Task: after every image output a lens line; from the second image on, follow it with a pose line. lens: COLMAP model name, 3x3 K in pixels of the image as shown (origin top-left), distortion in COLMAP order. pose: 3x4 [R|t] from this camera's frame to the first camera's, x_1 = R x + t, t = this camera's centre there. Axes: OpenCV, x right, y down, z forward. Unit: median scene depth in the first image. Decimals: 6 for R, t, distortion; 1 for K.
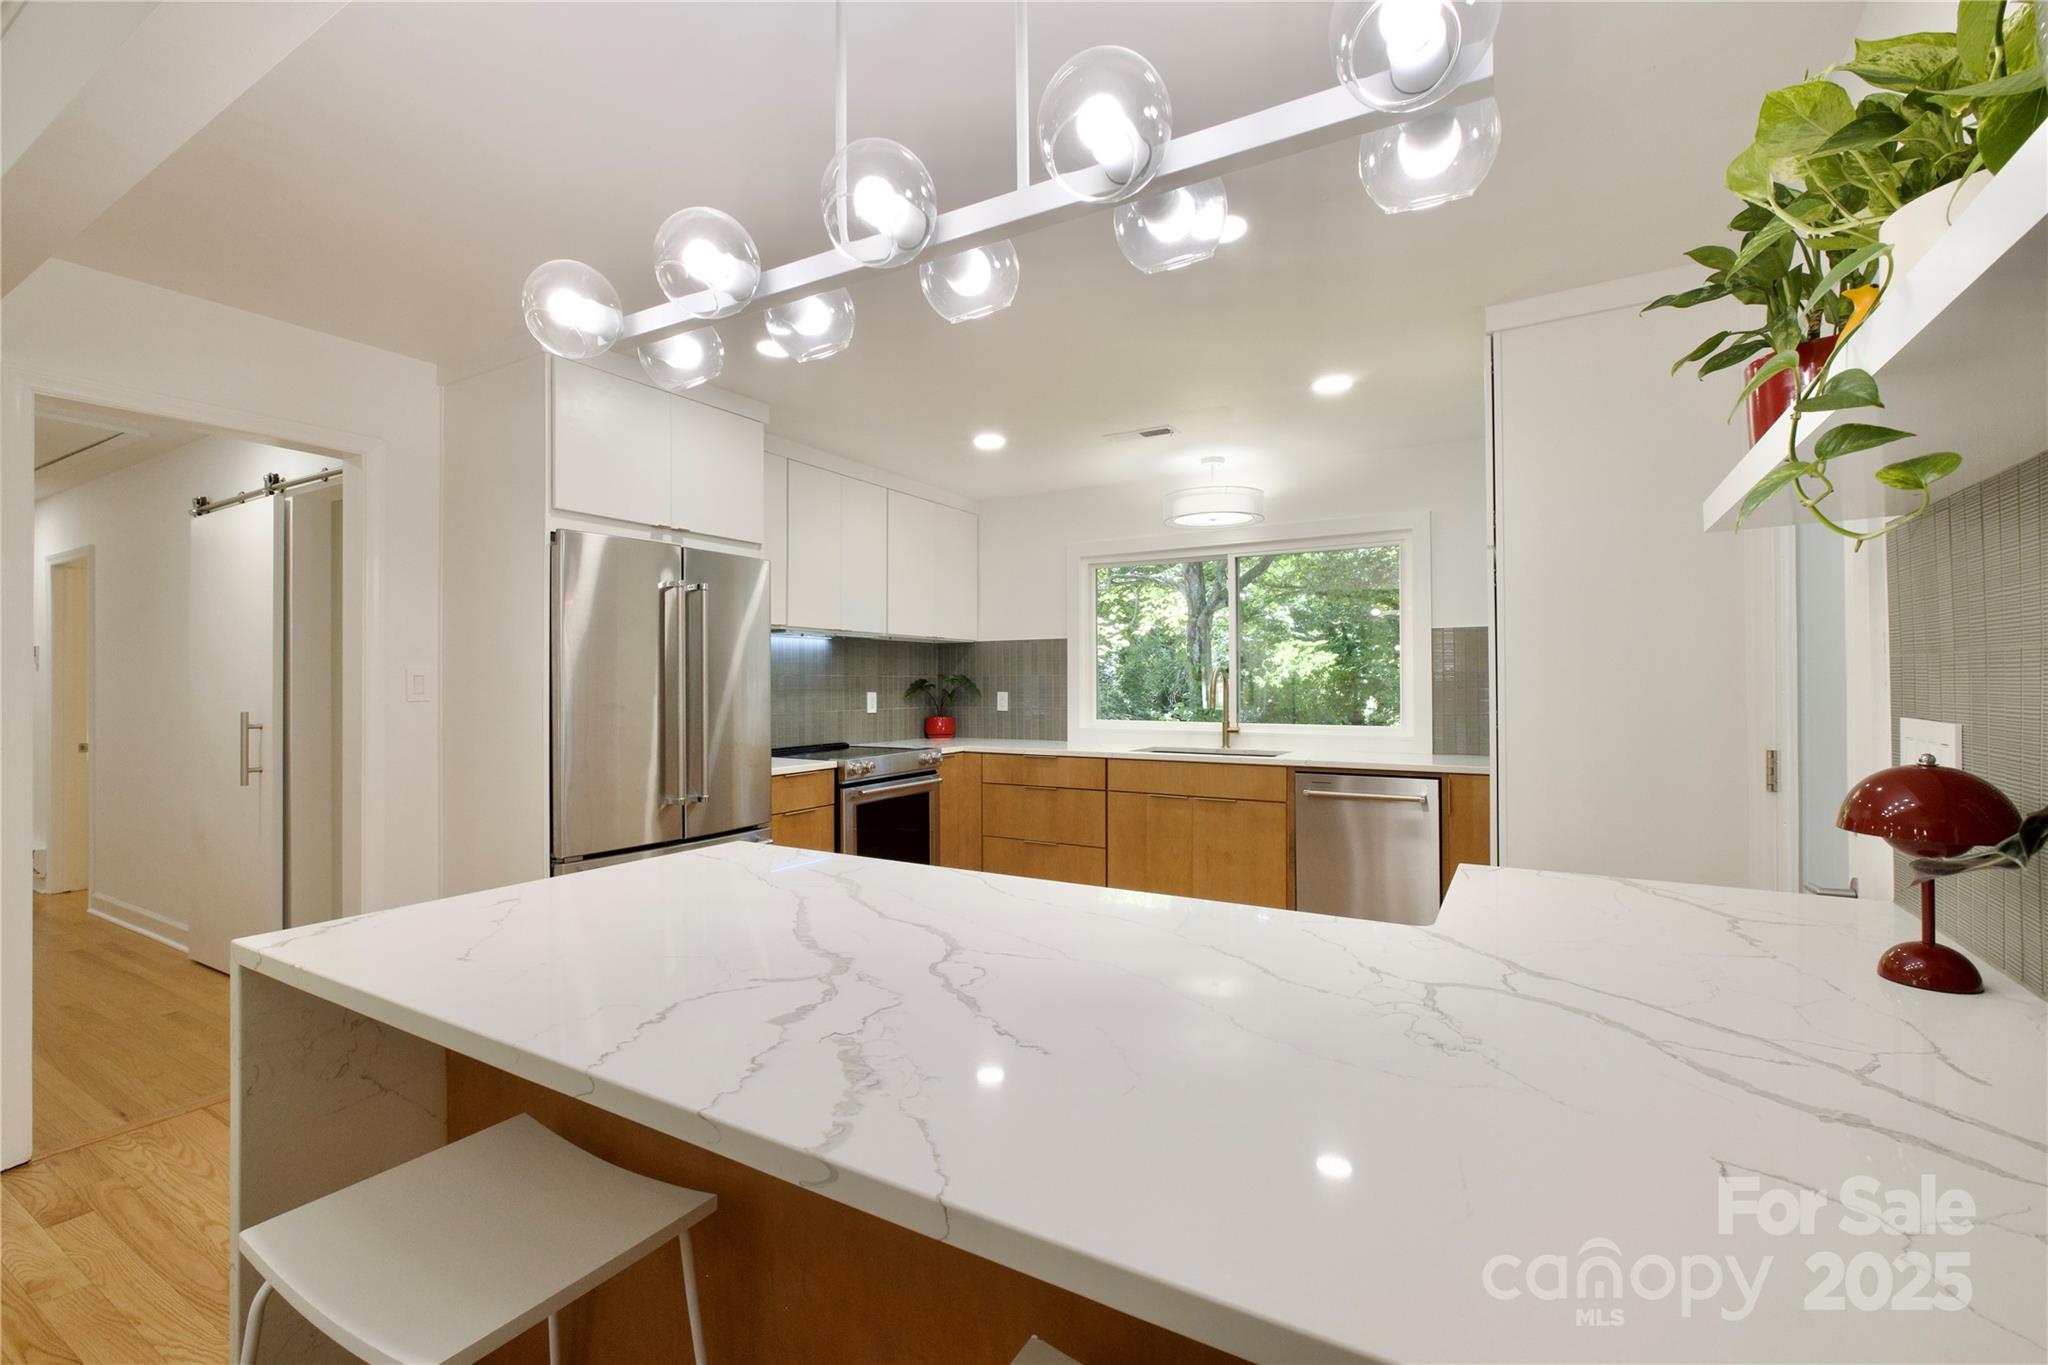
lens RADIAL K [[887.2, 0, 1031.0], [0, 887.2, 670.8], [0, 0, 1]] dist [-0.005361, -0.000099]
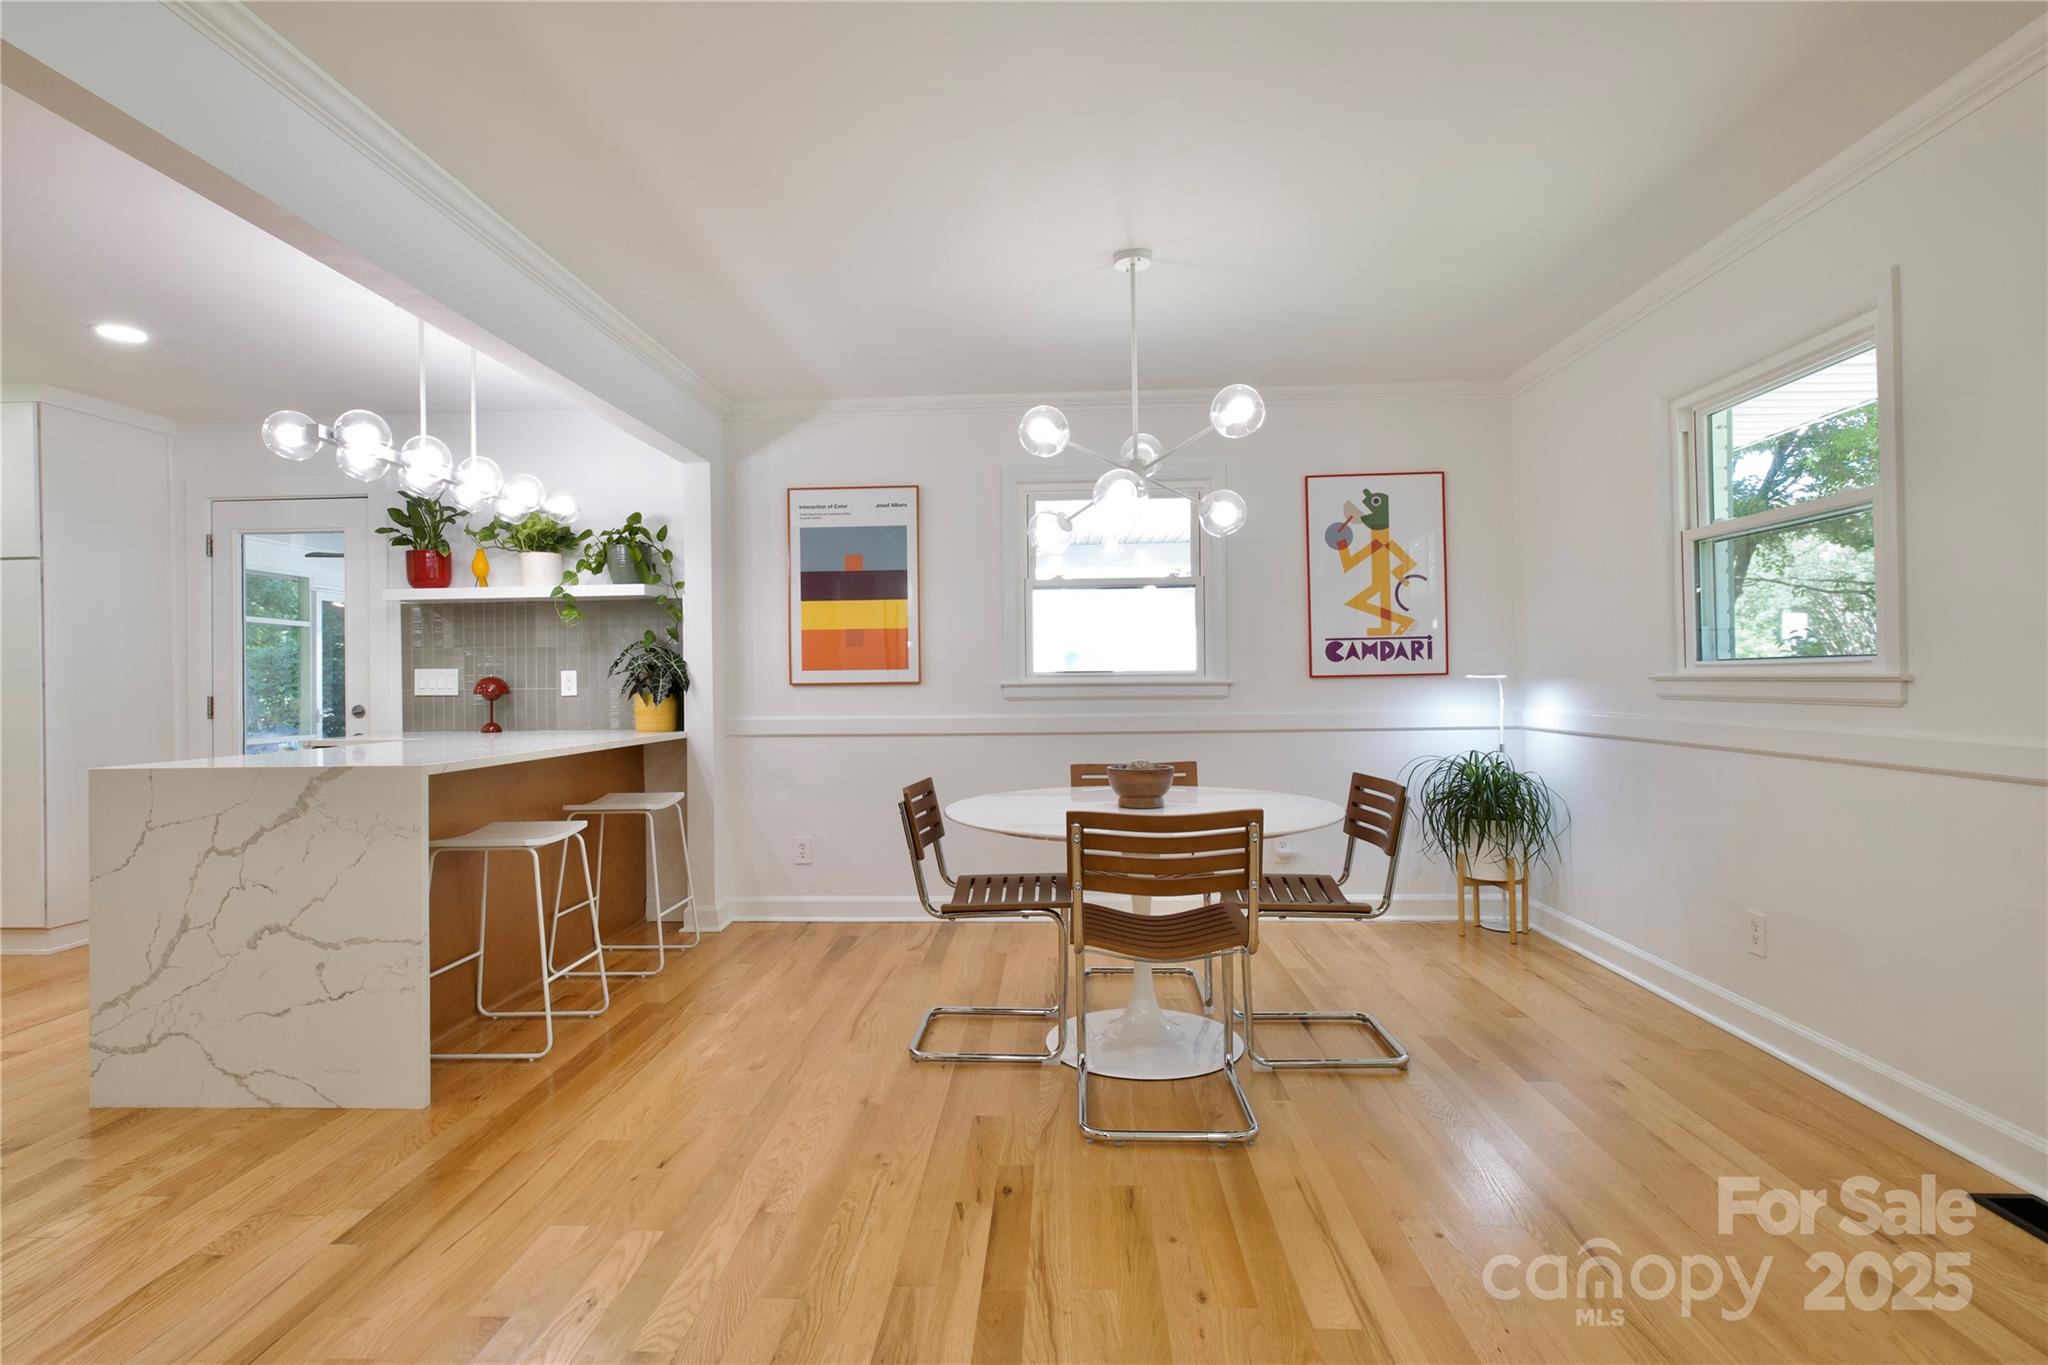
lens RADIAL K [[1005.4, 0, 1024.0], [0, 1005.4, 677.3], [0, 0, 1]] dist [0.000390, 0.000692]
pose [[-0.467523, 0.013795, 0.883873, -0.892155], [0.002061, 0.999893, -0.014516, 0.039123], [-0.883979, -0.004965, -0.467501, 0.219355]]
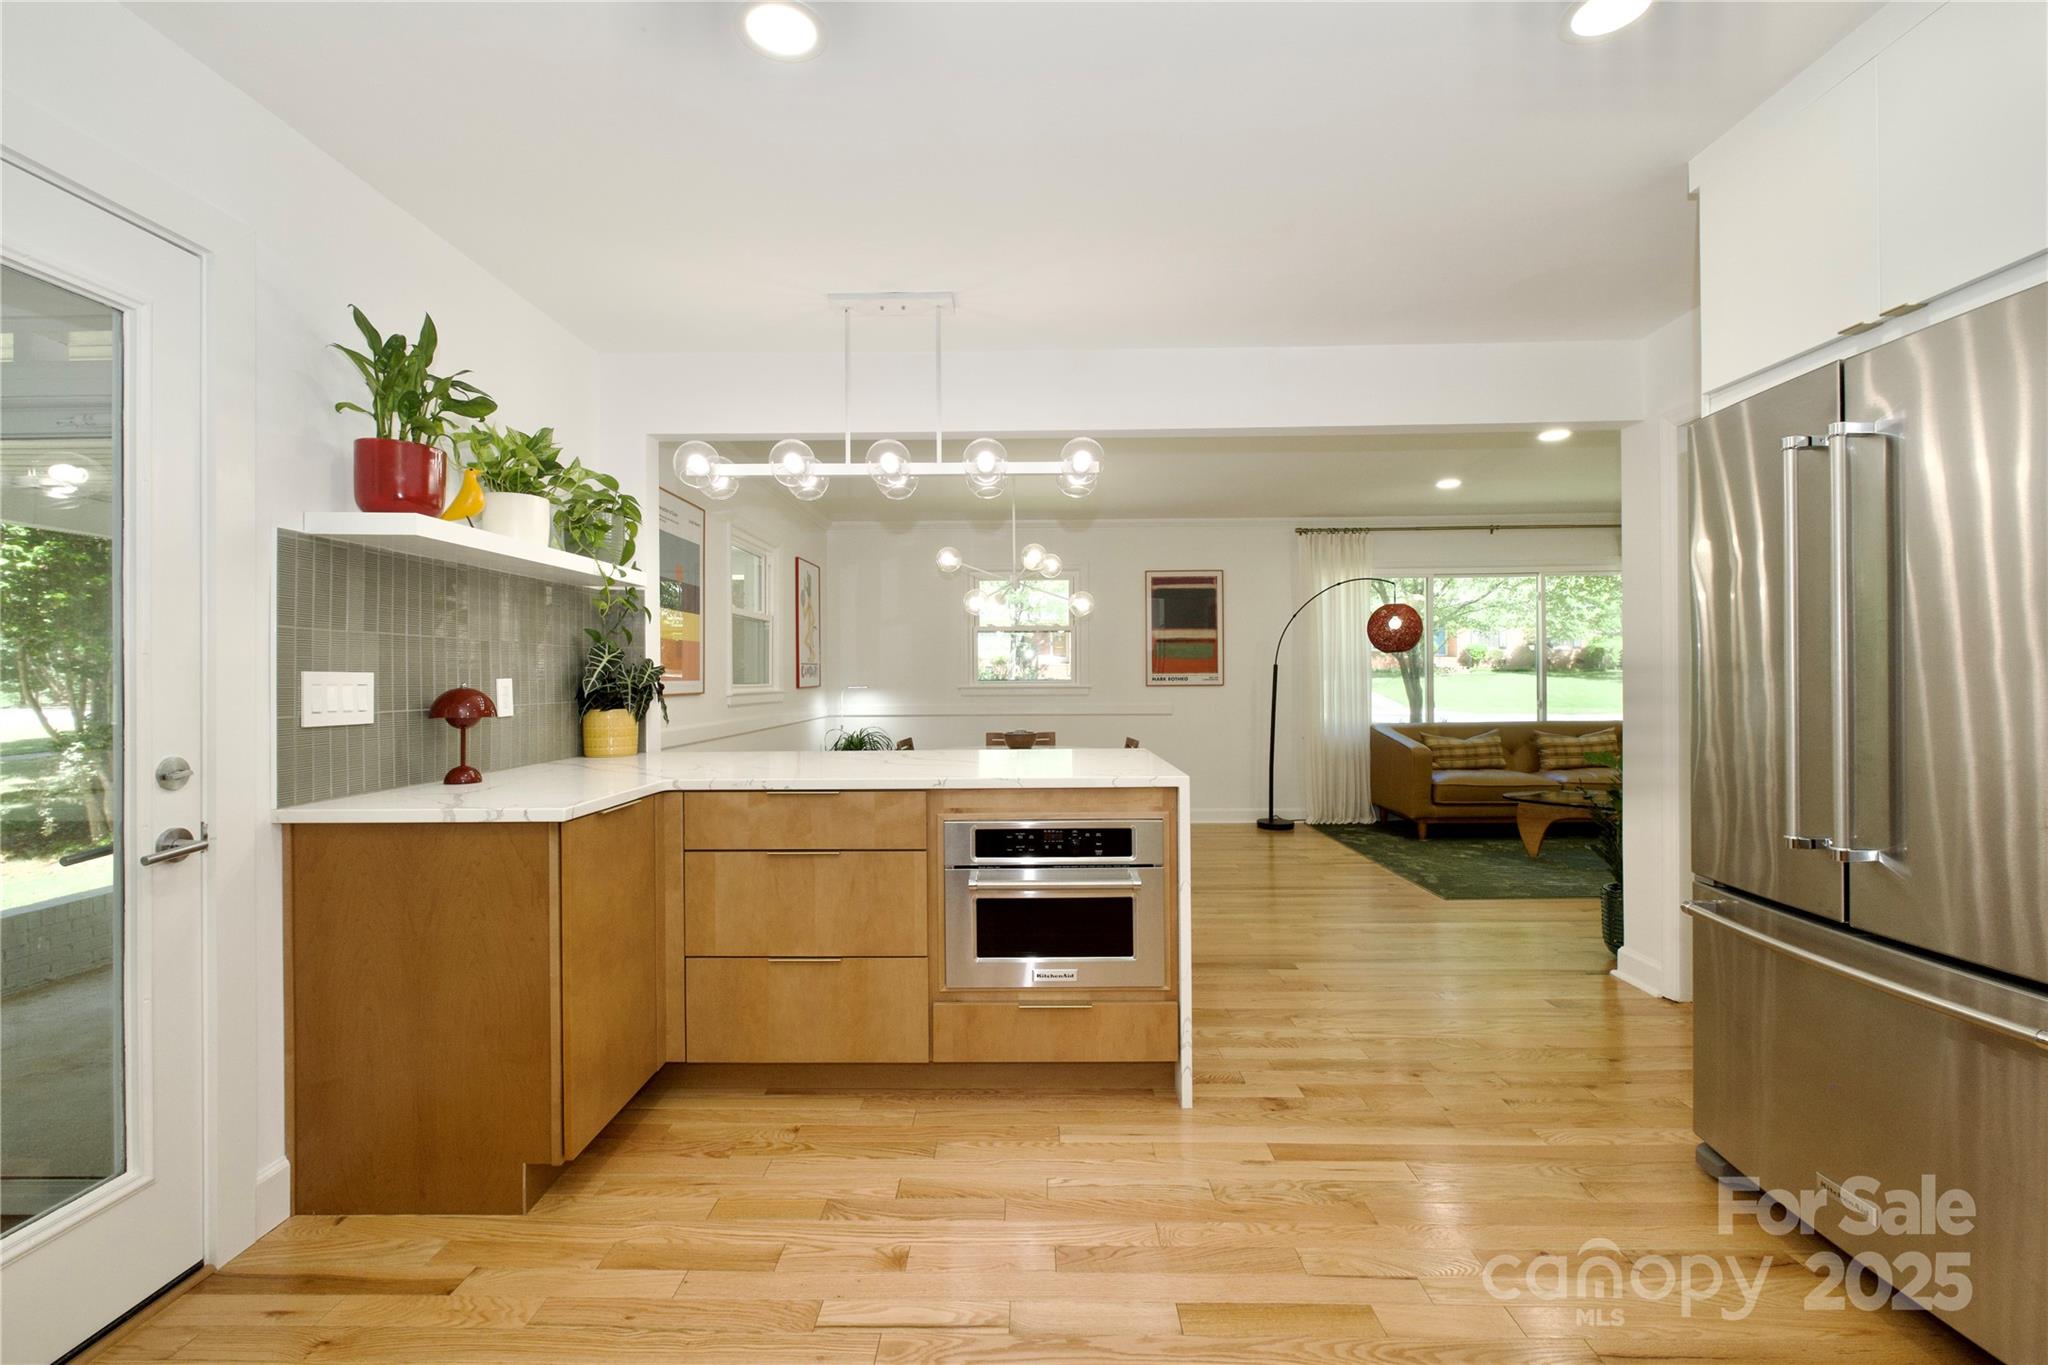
lens RADIAL K [[887.2, 0, 1024.5], [0, 887.2, 676.1], [0, 0, 1]] dist [-0.005361, -0.000099]
pose [[-0.871003, 0.014542, -0.491062, 0.187910], [0.021609, 0.999728, -0.008723, 0.028213], [0.490802, -0.018209, -0.871081, 0.817181]]
